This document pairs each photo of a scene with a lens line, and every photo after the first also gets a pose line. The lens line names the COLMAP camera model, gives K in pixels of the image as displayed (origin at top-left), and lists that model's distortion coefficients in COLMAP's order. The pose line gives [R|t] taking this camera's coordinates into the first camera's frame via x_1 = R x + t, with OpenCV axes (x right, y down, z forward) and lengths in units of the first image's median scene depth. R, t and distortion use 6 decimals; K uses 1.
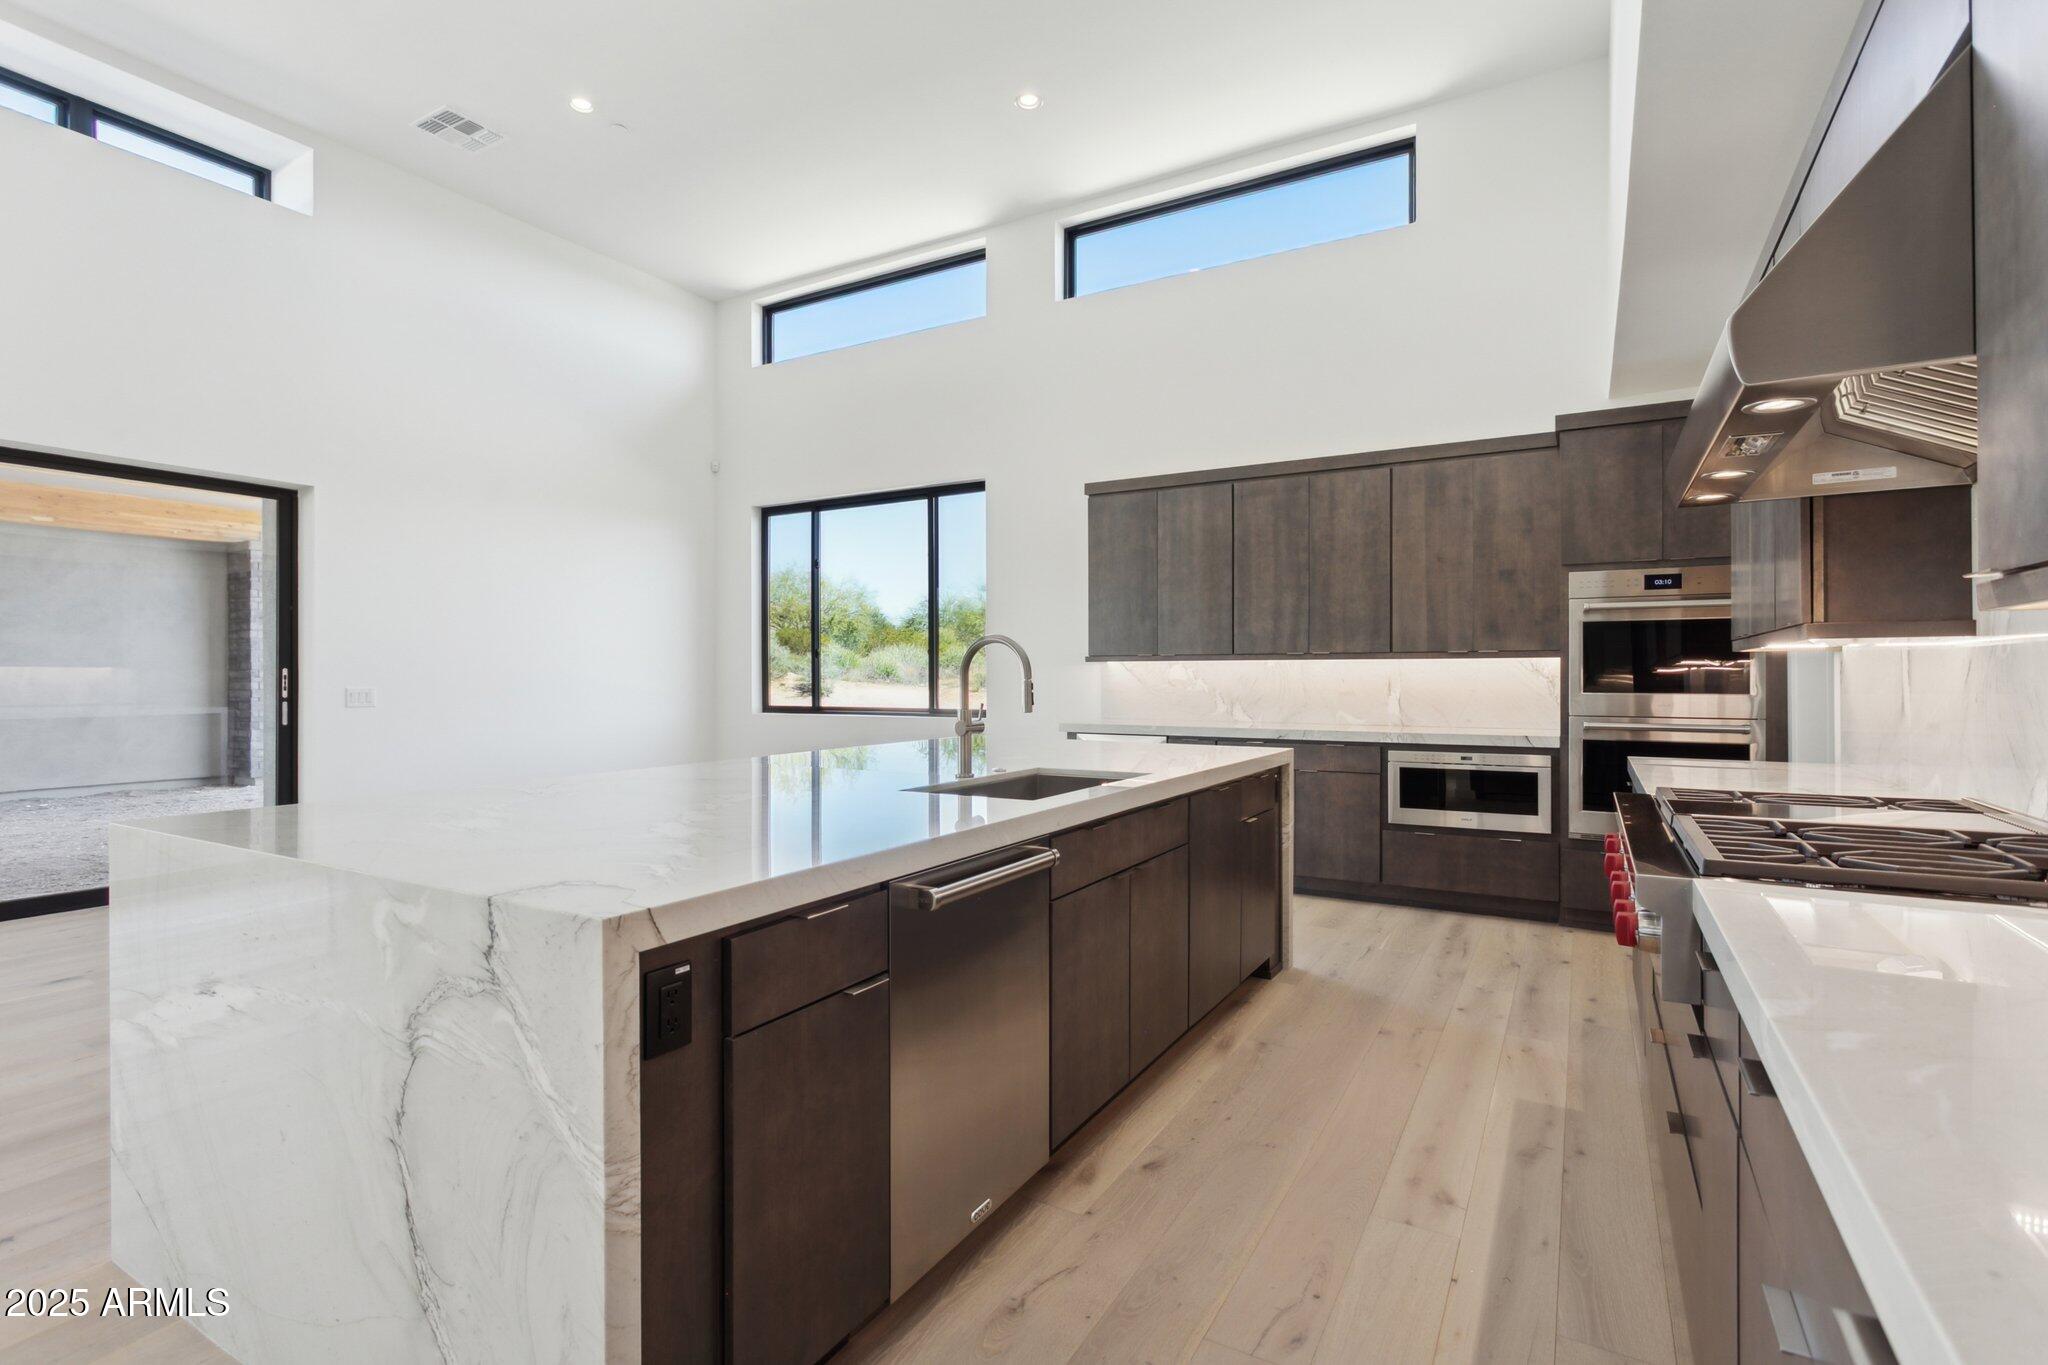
lens RADIAL K [[962.5, 0, 1024.0], [0, 962.5, 676.3], [0, 0, 1]] dist [-0.000244, -0.000691]
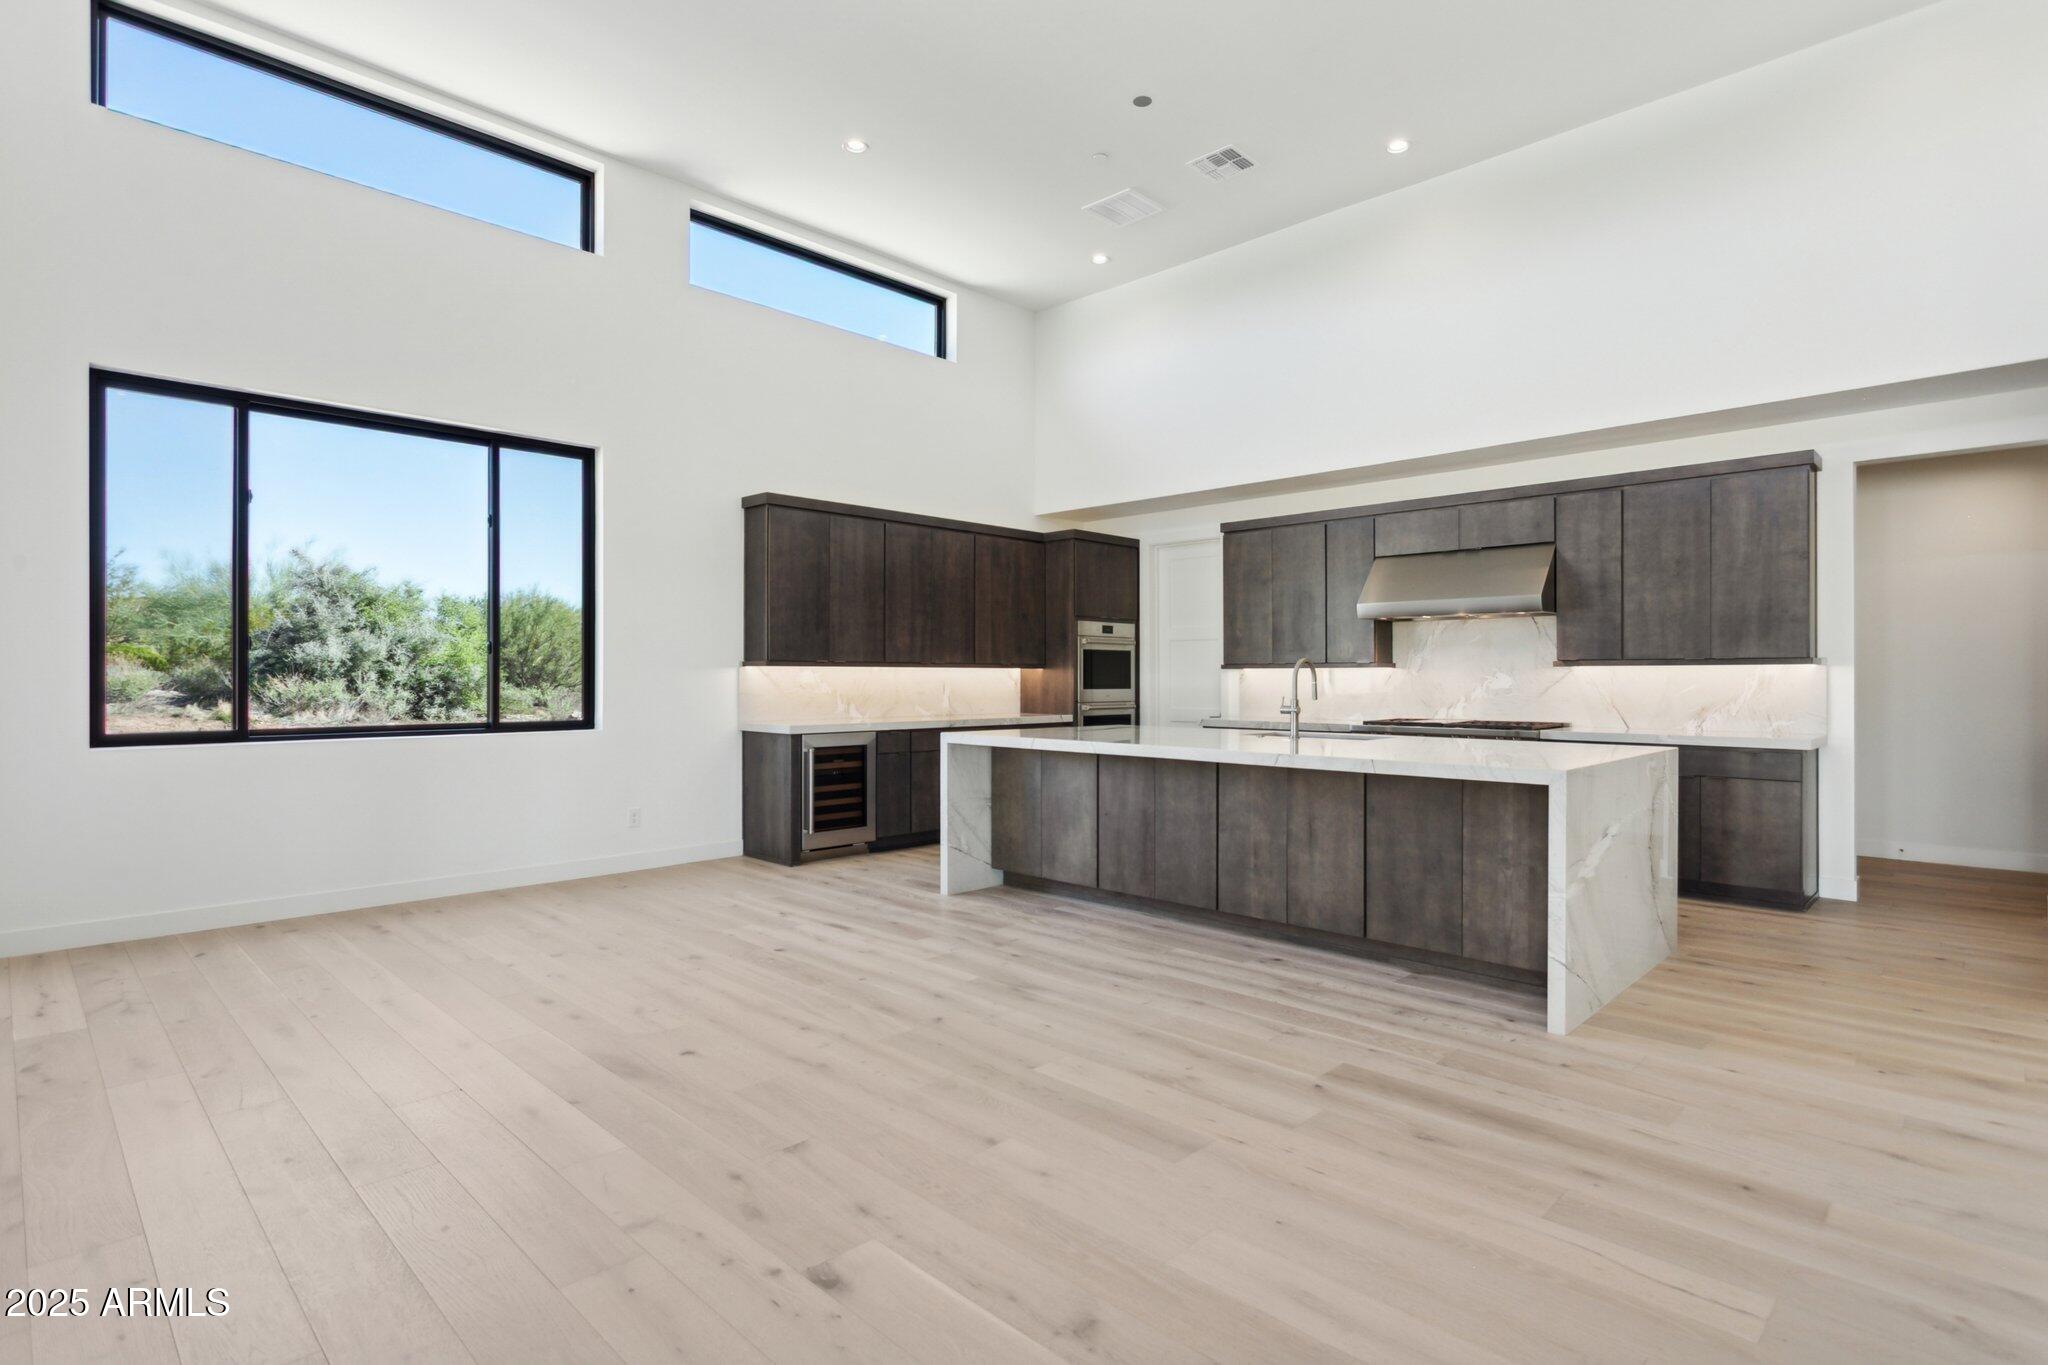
lens RADIAL K [[1018.8, 0, 1024.0], [0, 1018.8, 682.5], [0, 0, 1]] dist [-0.009128, 0.000966]
pose [[0.246108, -0.003877, 0.969235, -0.987798], [-0.000276, 0.999992, 0.004070, -0.002257], [-0.969242, -0.001269, 0.246105, 0.505187]]
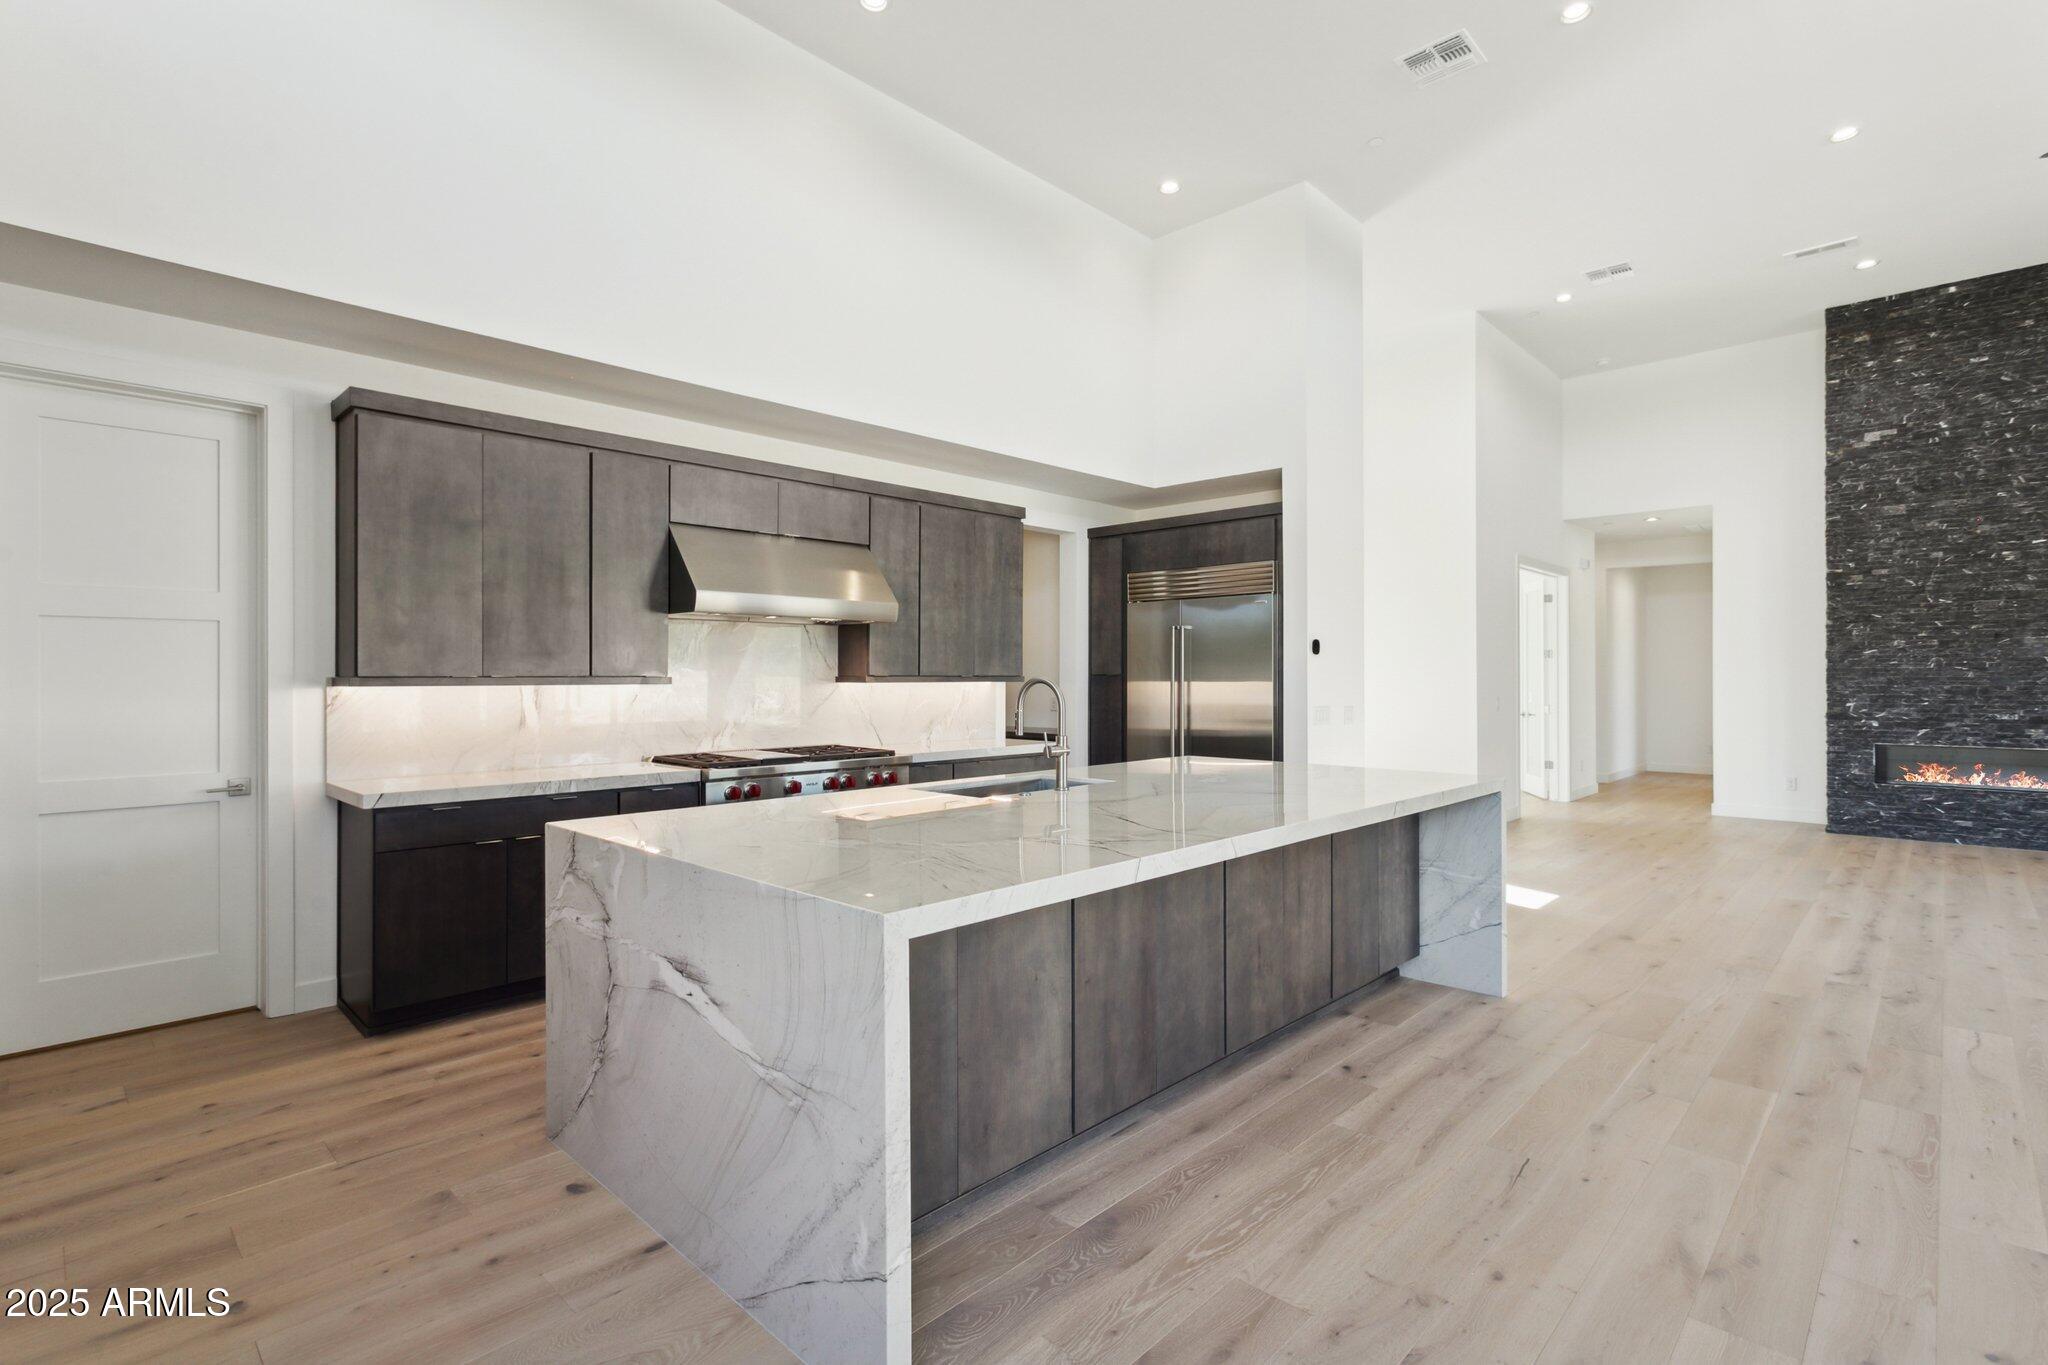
lens RADIAL K [[962.5, 0, 1024.0], [0, 962.5, 676.3], [0, 0, 1]] dist [-0.000244, -0.000691]
pose [[-0.971111, 0.002718, 0.238613, -0.153971], [0.002579, 0.999996, -0.000896, -0.020551], [-0.238615, -0.000255, -0.971114, 1.100487]]
